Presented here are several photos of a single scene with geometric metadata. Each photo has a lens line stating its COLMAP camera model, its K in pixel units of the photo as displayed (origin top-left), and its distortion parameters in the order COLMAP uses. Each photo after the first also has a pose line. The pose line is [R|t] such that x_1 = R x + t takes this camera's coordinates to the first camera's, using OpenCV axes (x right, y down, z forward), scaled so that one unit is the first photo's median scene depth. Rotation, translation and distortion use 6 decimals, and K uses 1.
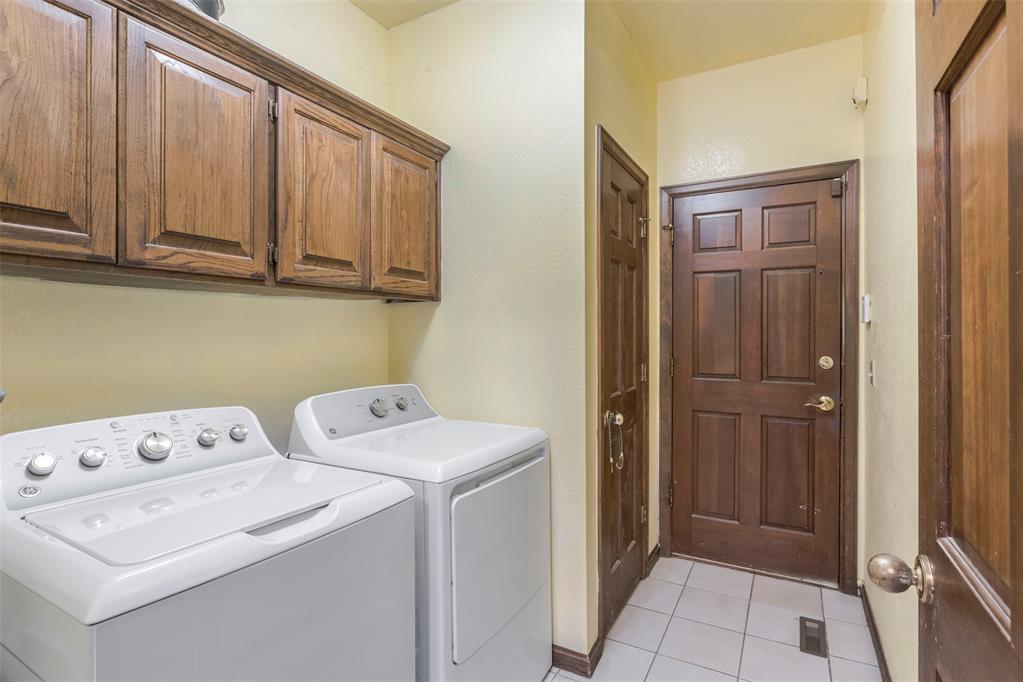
lens RADIAL K [[500.3, 0, 517.3], [0, 500.3, 336.1], [0, 0, 1]] dist [-0.003036, 0.000921]
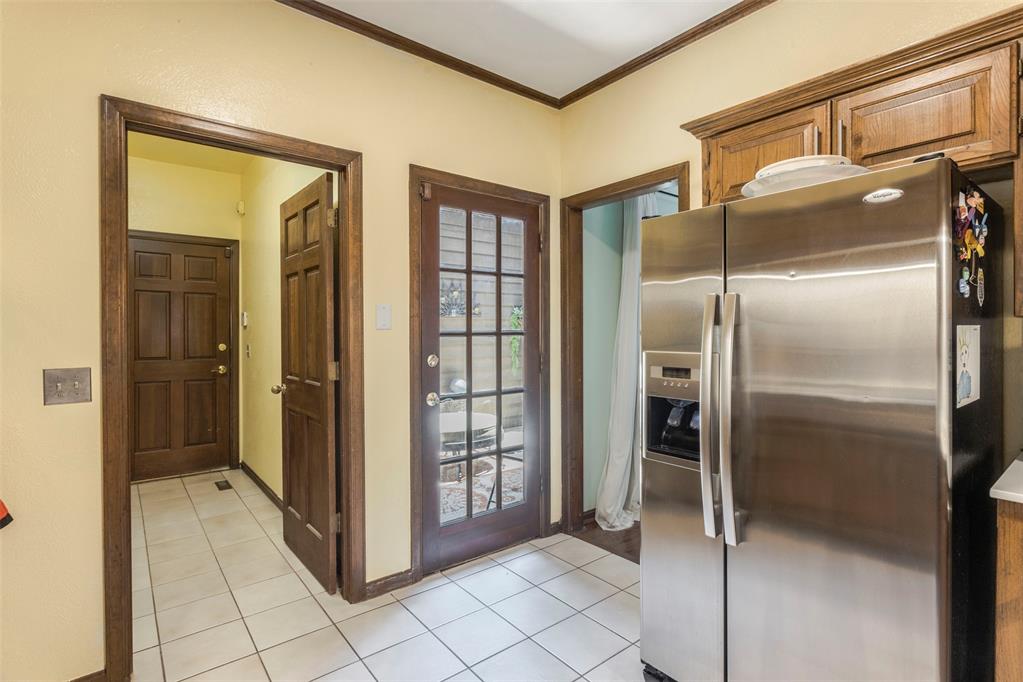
lens RADIAL K [[500.3, 0, 517.3], [0, 500.3, 336.1], [0, 0, 1]] dist [-0.003036, 0.000921]
pose [[0.379049, -0.005240, 0.925362, -0.643949], [0.003498, 0.999985, 0.004230, 0.007815], [-0.925370, 0.001634, 0.379062, -0.668896]]
